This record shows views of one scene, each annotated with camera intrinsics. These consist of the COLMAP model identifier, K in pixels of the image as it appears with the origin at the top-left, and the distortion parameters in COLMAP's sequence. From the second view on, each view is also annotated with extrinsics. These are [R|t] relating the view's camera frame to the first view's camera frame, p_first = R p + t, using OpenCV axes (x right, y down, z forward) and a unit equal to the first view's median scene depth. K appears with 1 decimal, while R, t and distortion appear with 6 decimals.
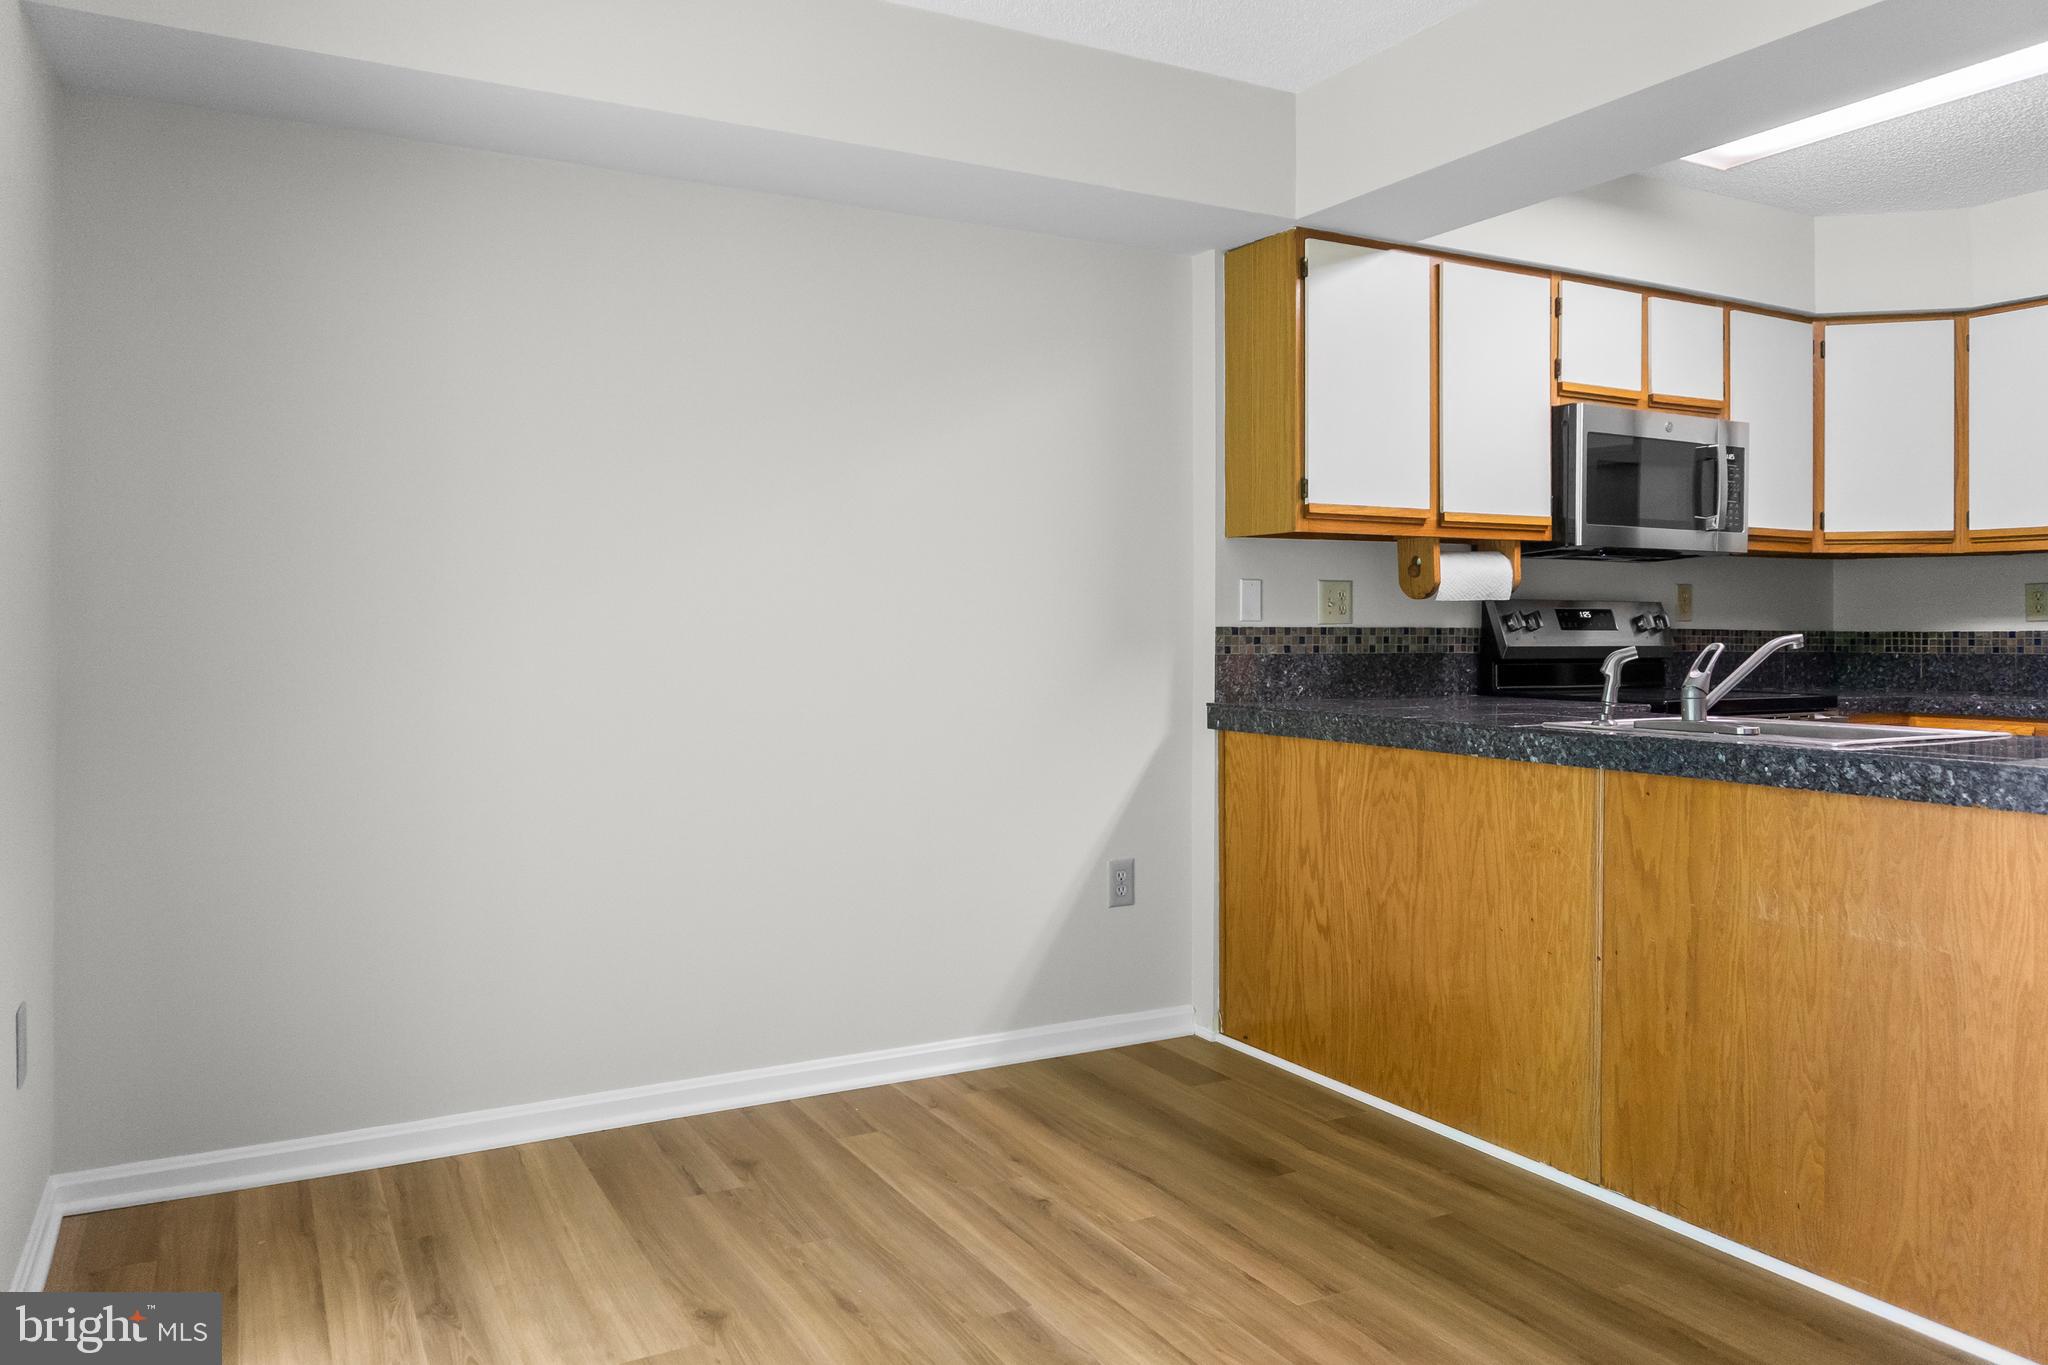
lens RADIAL K [[1413.4, 0, 1031.7], [0, 1413.4, 651.0], [0, 0, 1]] dist [0.000740, -0.001734]
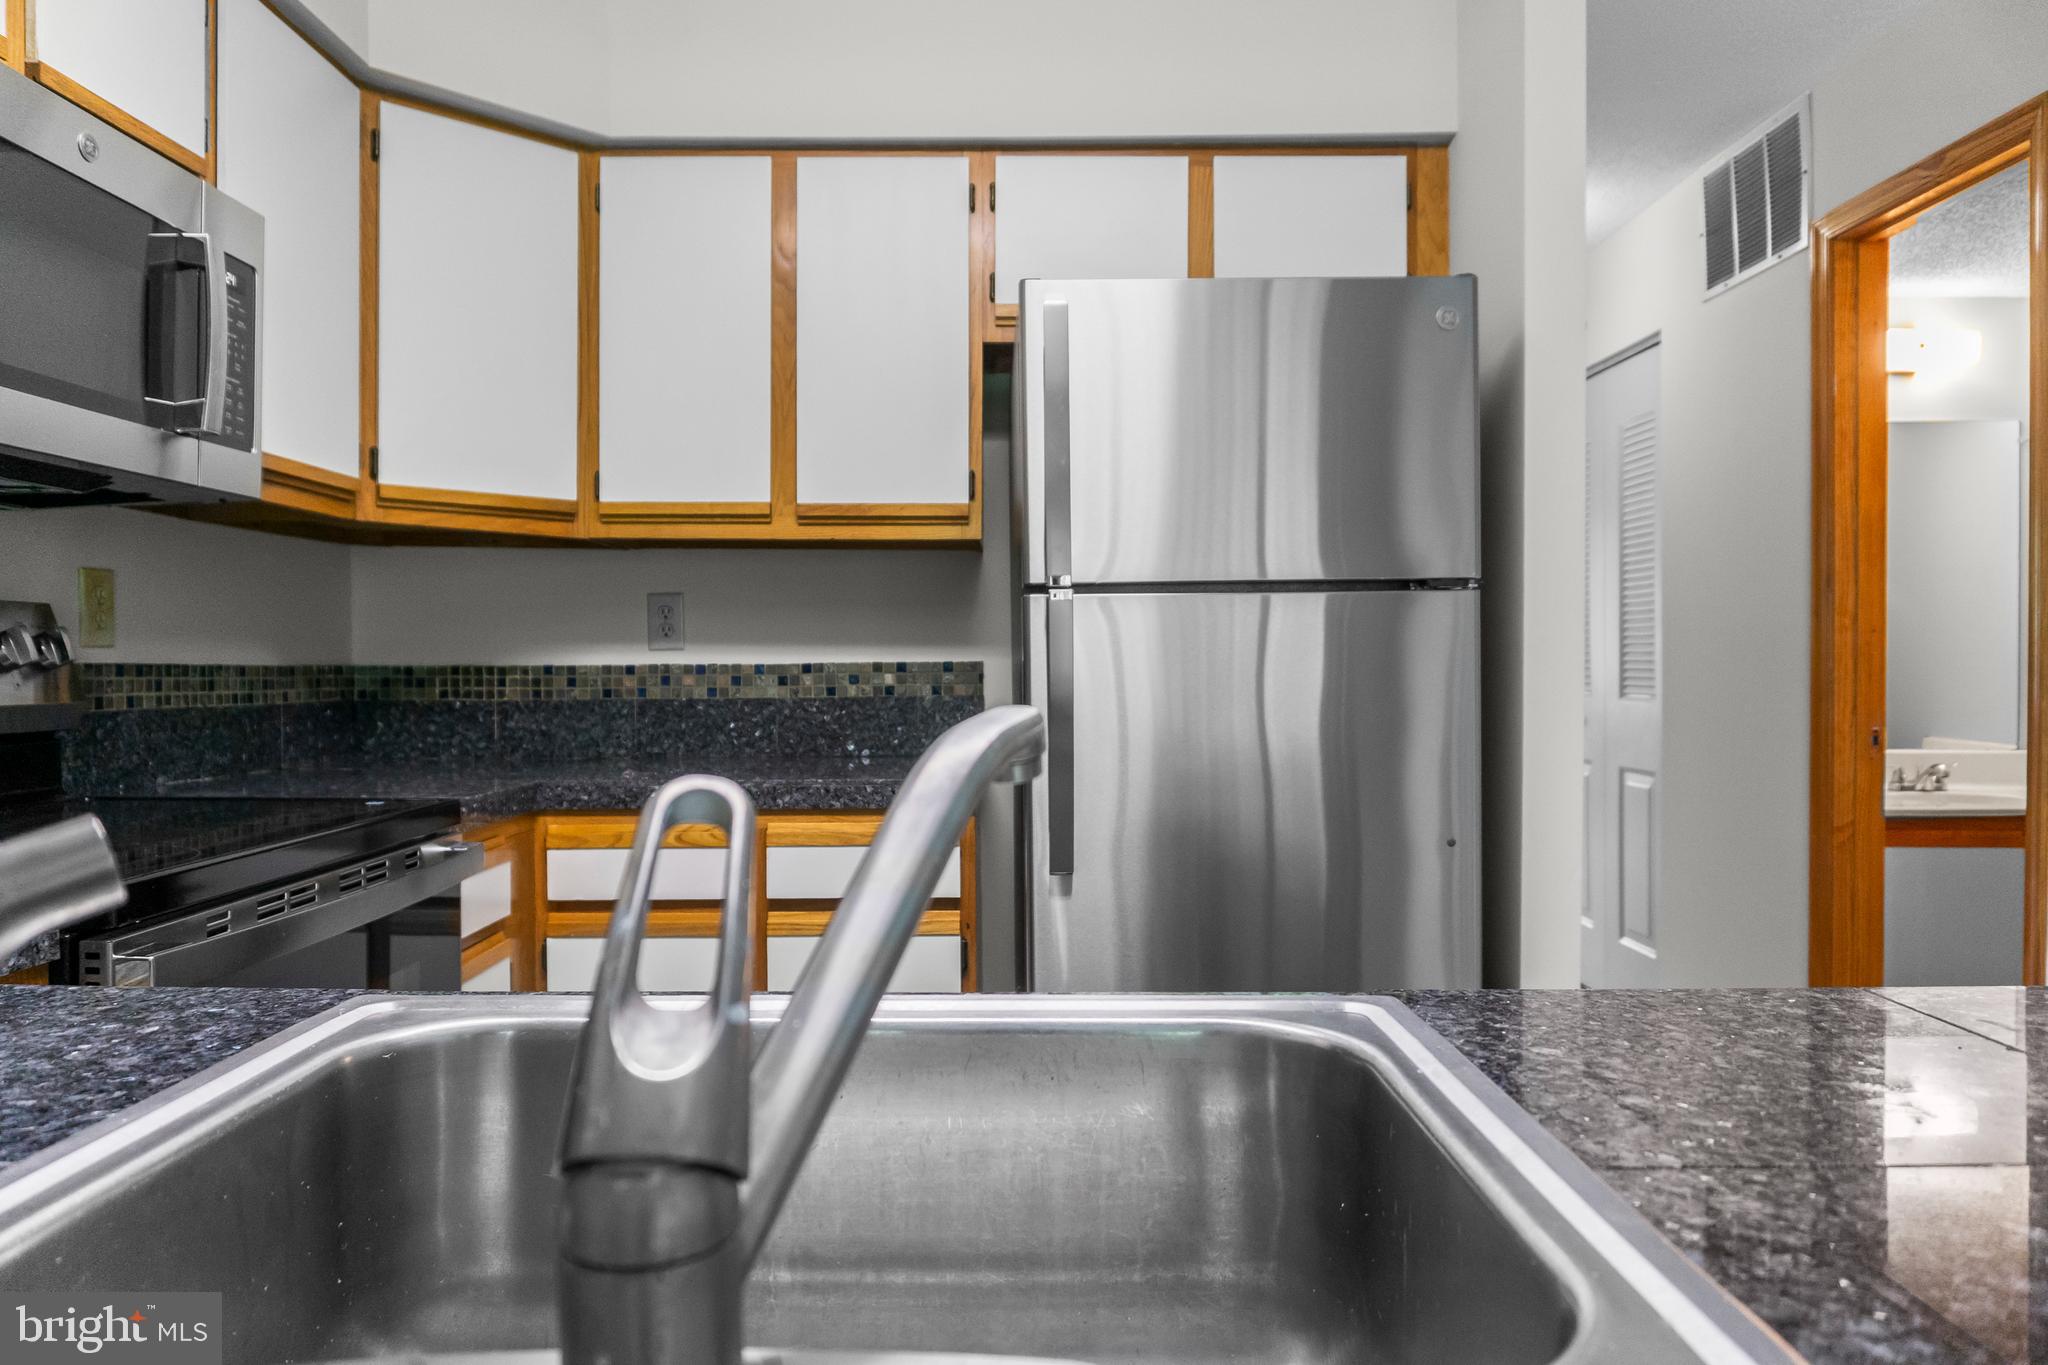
lens RADIAL K [[1413.4, 0, 1031.7], [0, 1413.4, 651.0], [0, 0, 1]] dist [0.000740, -0.001734]
pose [[0.491045, 0.002817, 0.871130, 0.204734], [0.015085, 0.999817, -0.011736, -0.009716], [-0.871004, 0.018903, 0.490913, 0.500956]]
